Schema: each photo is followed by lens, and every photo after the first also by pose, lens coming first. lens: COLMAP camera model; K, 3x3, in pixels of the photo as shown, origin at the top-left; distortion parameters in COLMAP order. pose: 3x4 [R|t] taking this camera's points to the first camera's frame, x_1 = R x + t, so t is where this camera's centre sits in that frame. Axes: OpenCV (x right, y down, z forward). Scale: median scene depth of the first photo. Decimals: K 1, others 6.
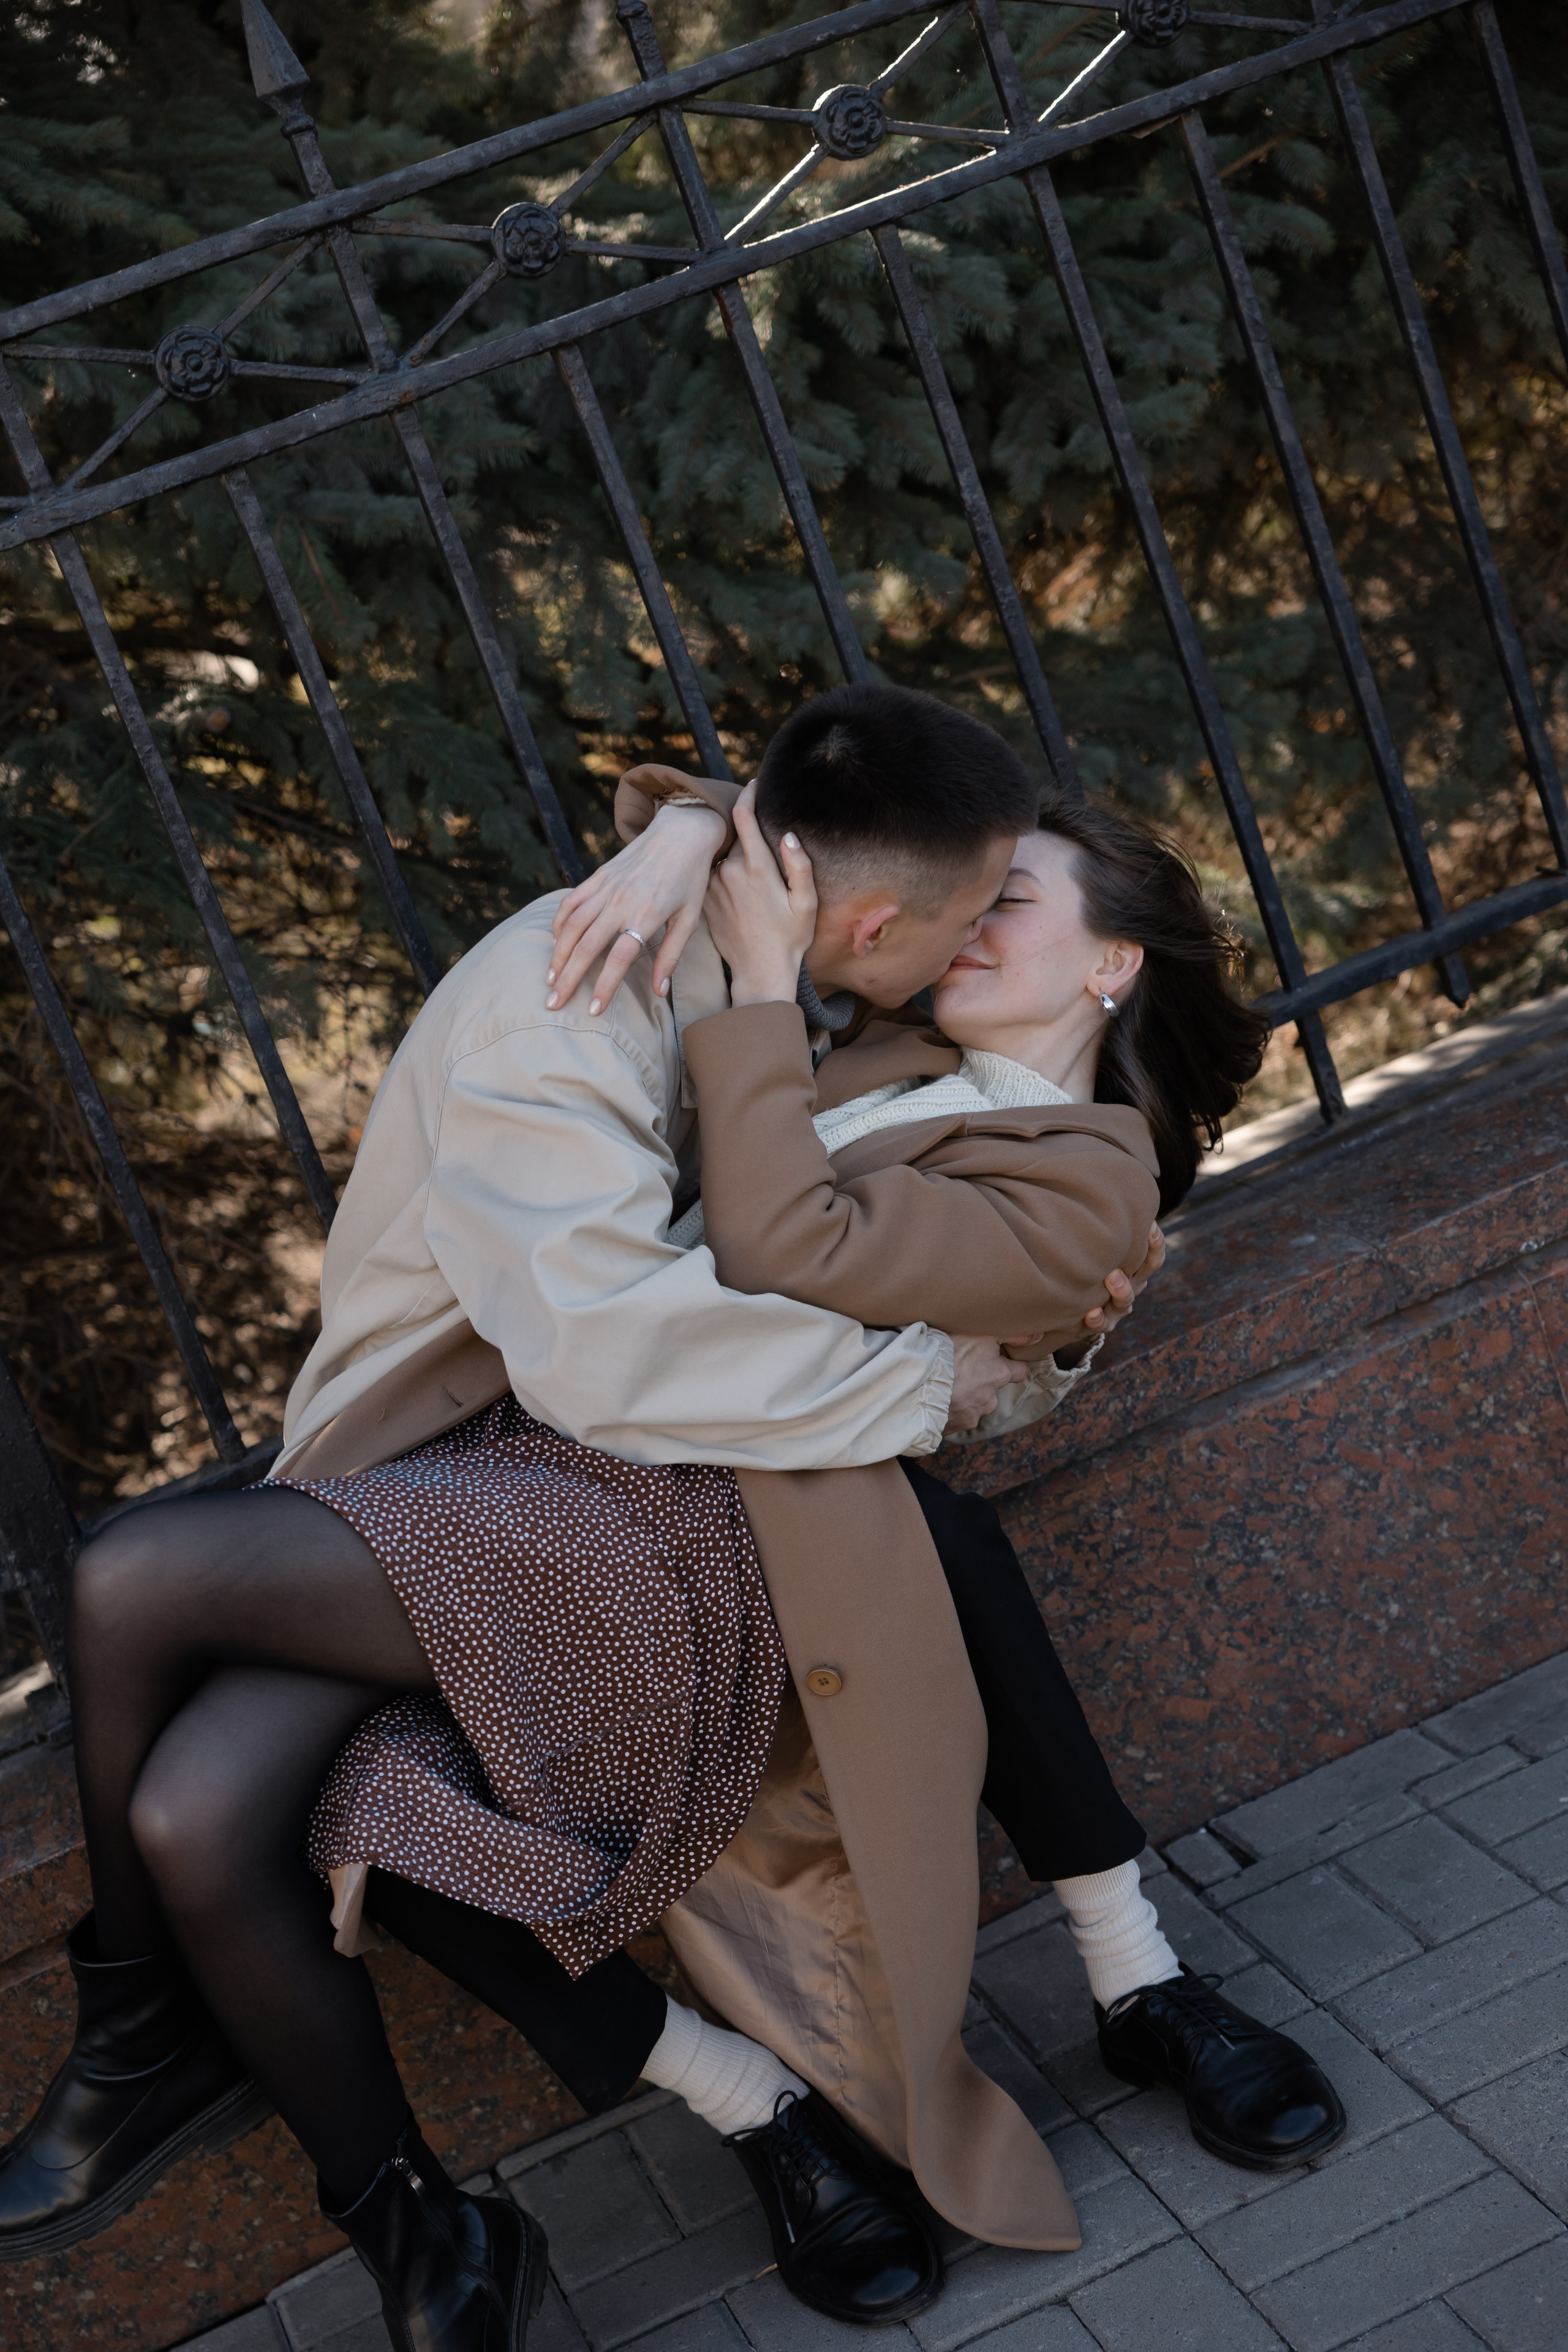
lens RADIAL K [[3903.5, 0, 759.7], [0, 3903.5, 1170.1], [0, 0, 1]] dist [0.046520, 0.077337]
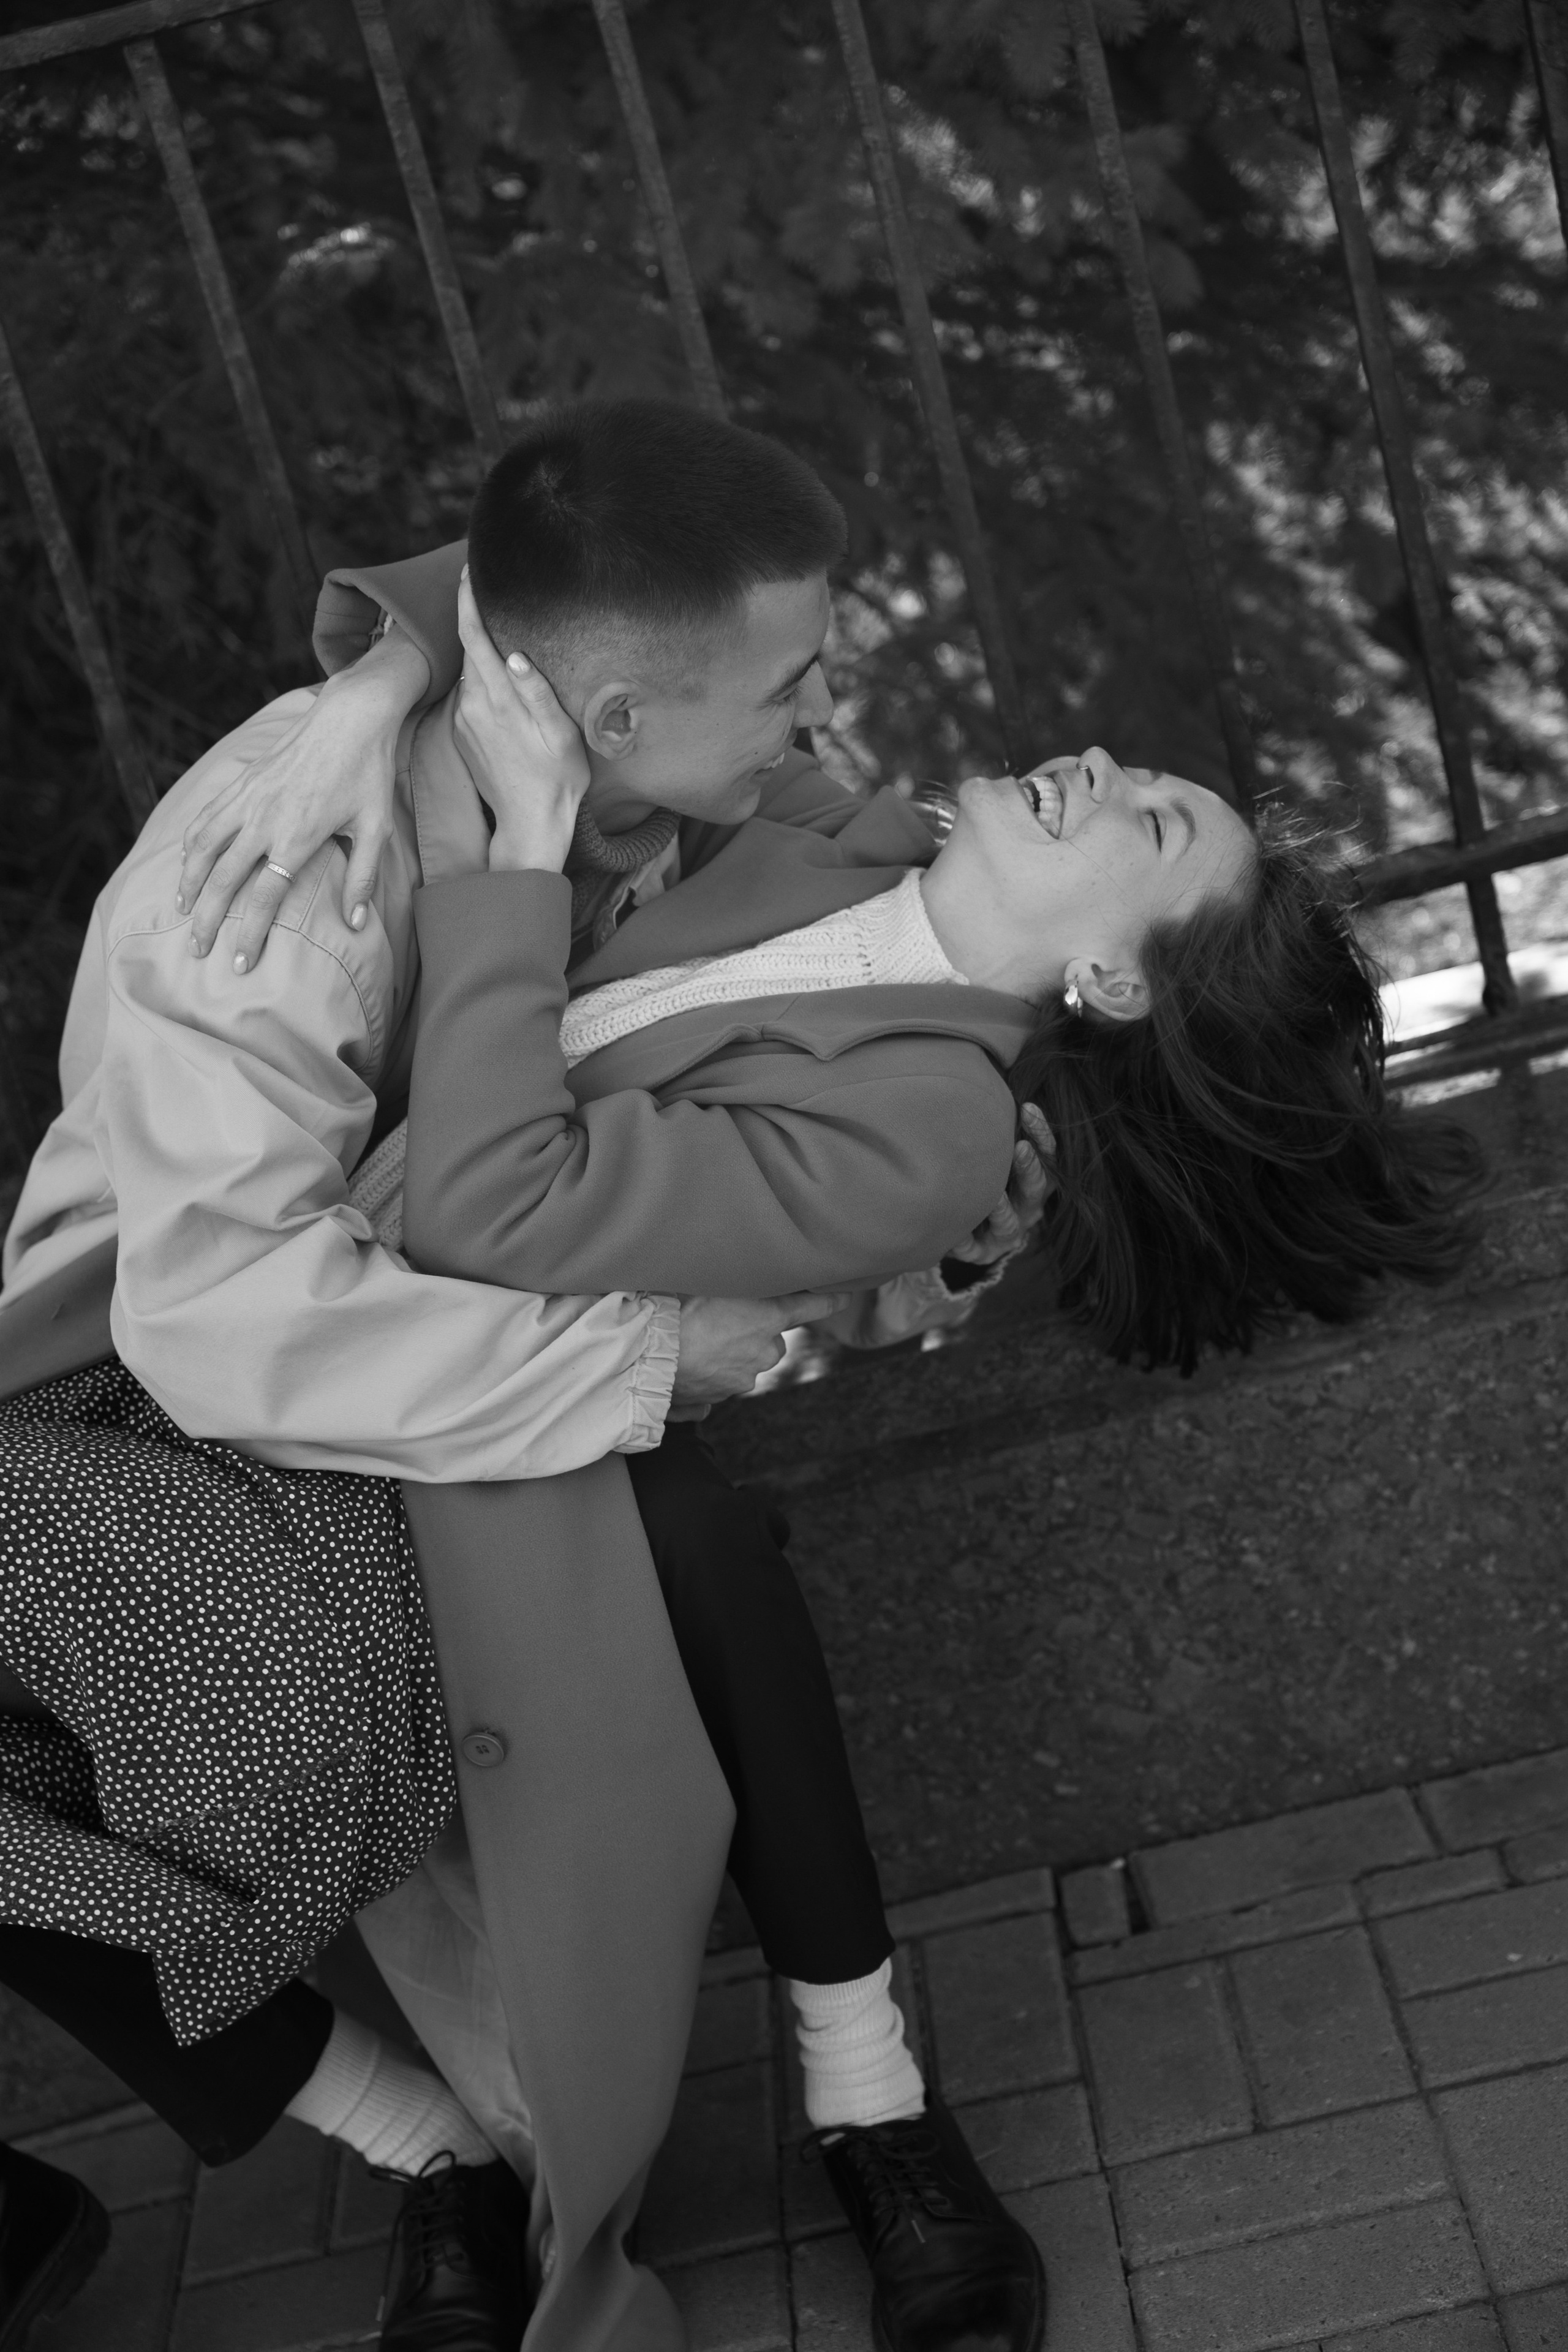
lens RADIAL K [[3946.6, 0, 784.0], [0, 3946.6, 1176.0], [0, 0, 1]] dist [0.053320, 0.147008]
pose [[0.965023, 0.179144, -0.191412, 0.180308], [-0.144953, 0.972963, 0.179808, -0.111793], [0.218448, -0.145773, 0.964899, 0.205892]]
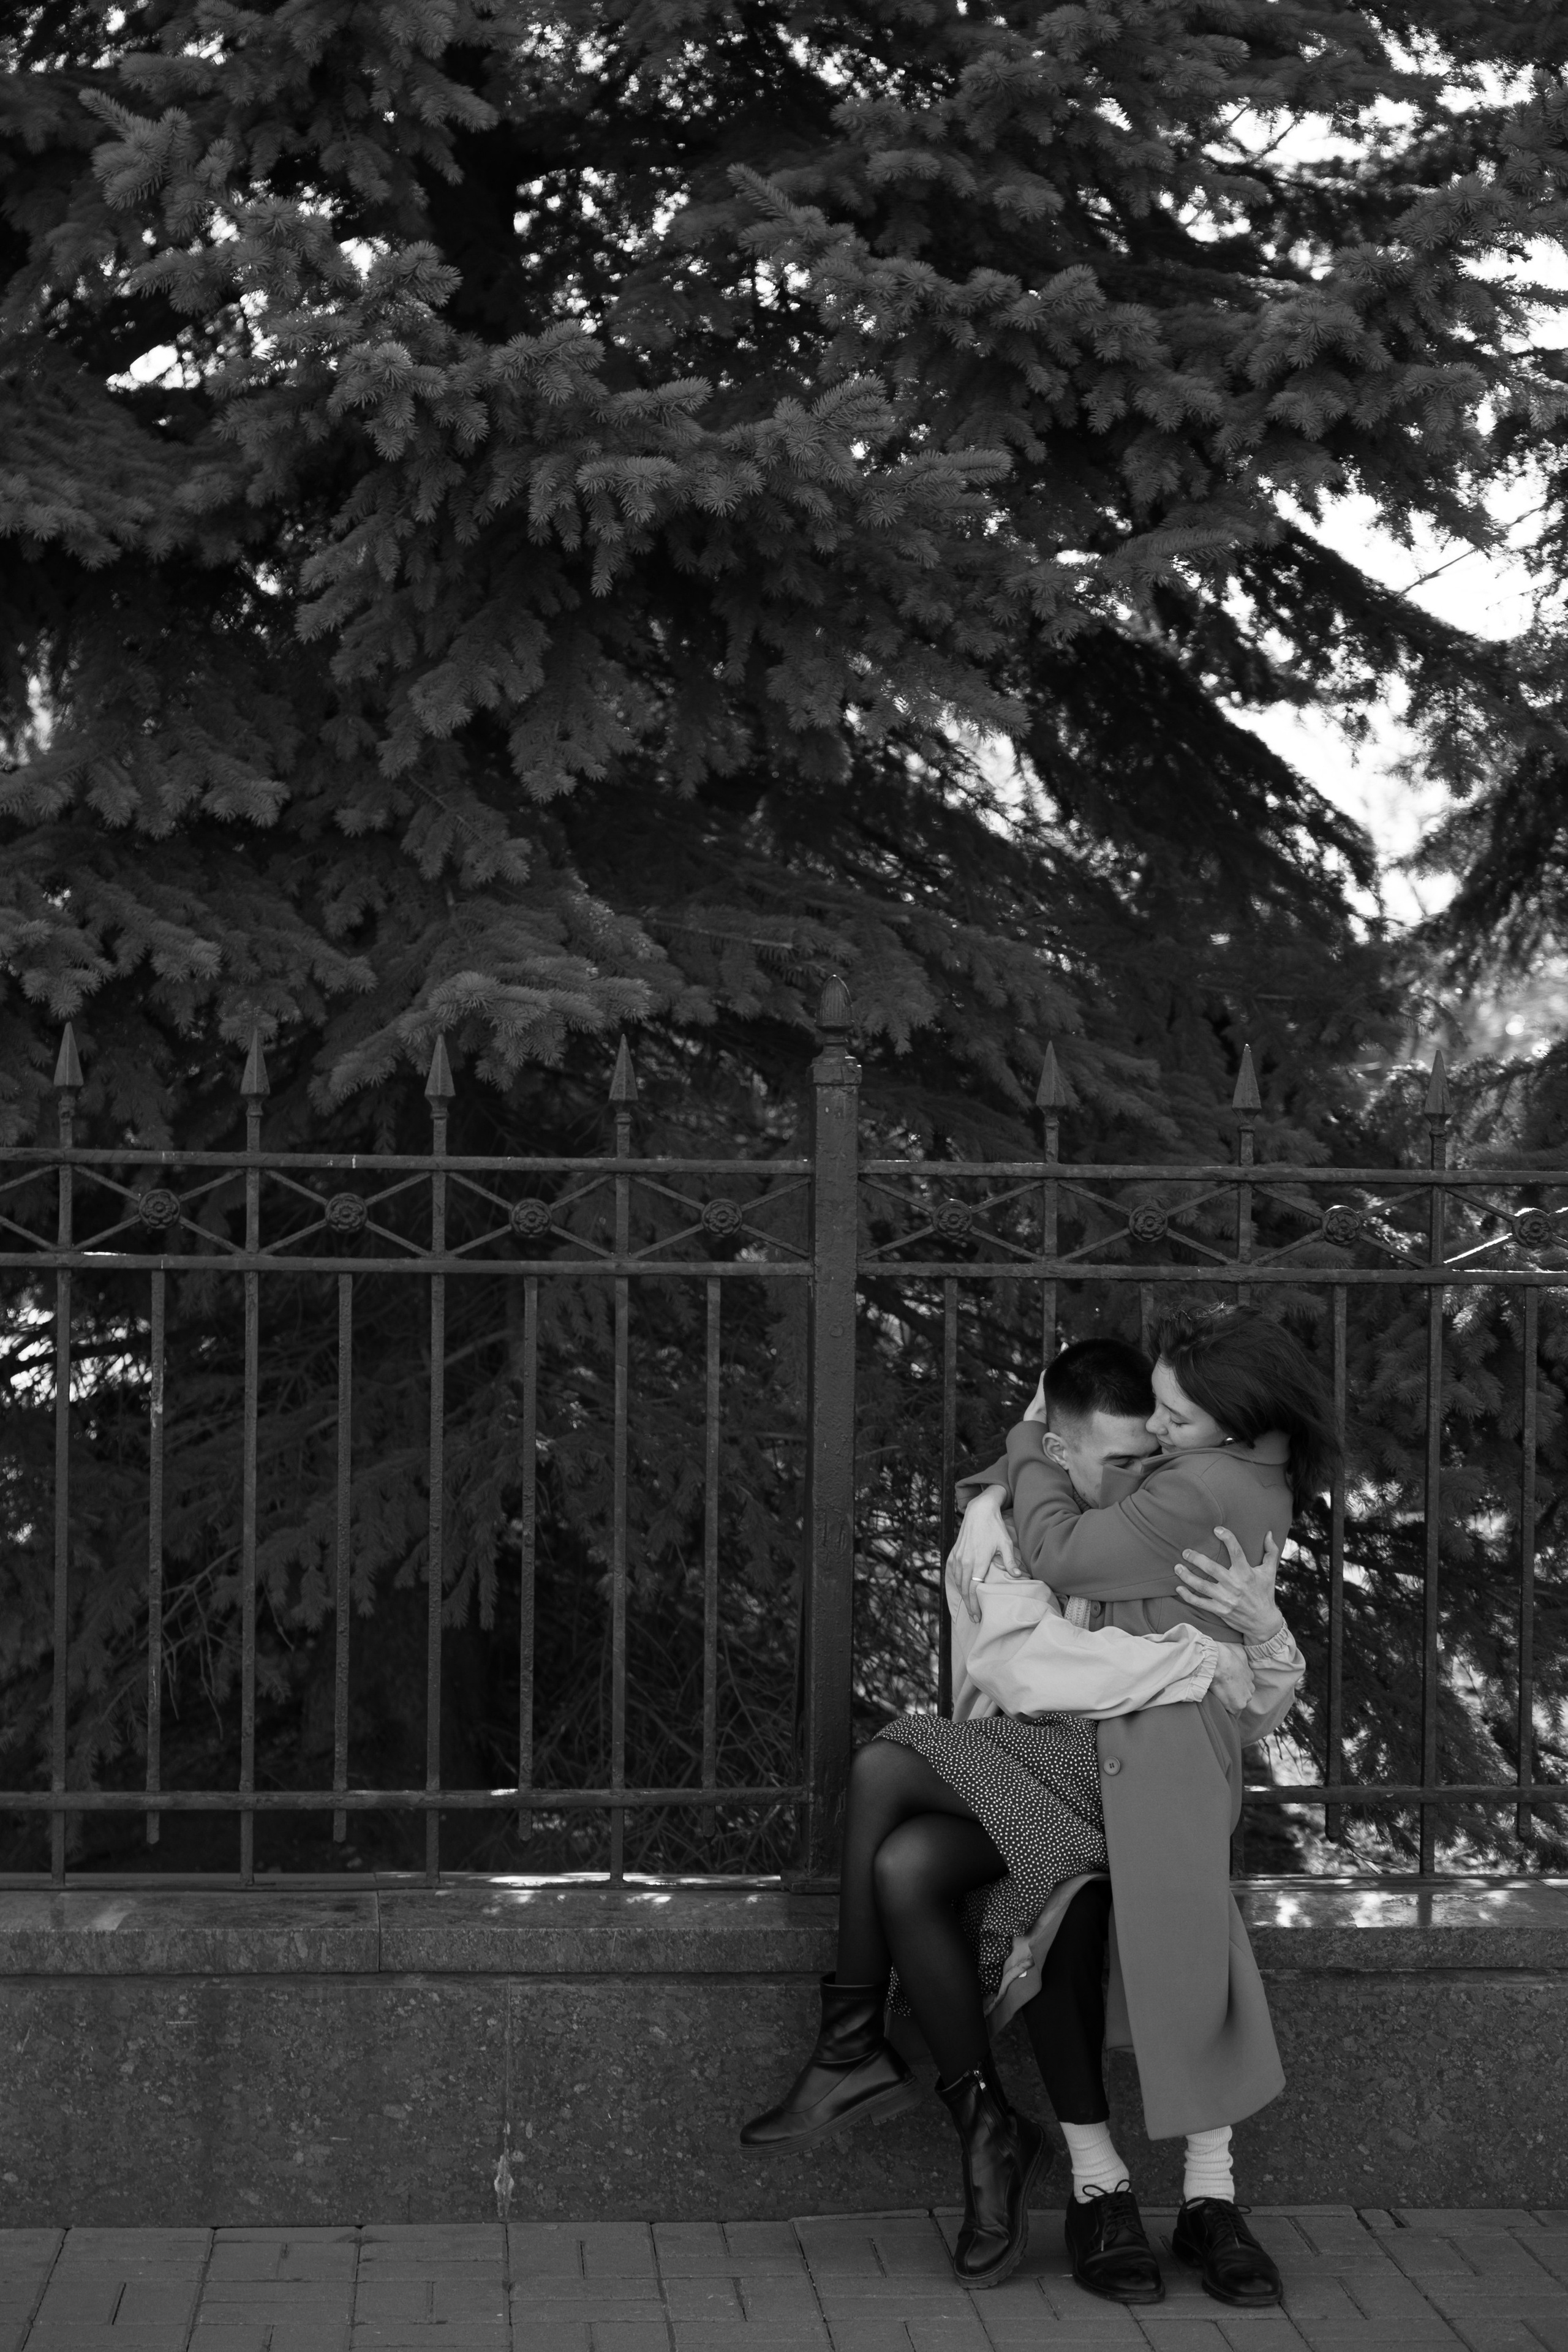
lens RADIAL K [[3897.7, 0, 789.0], [0, 3897.7, 1092.4], [0, 0, 1]] dist [-0.018956, 0.075375]
pose [[0.912064, 0.340464, -0.228524, 0.098995], [-0.386578, 0.899787, -0.202337, 0.175153], [0.136734, 0.272887, 0.952280, -0.782368]]
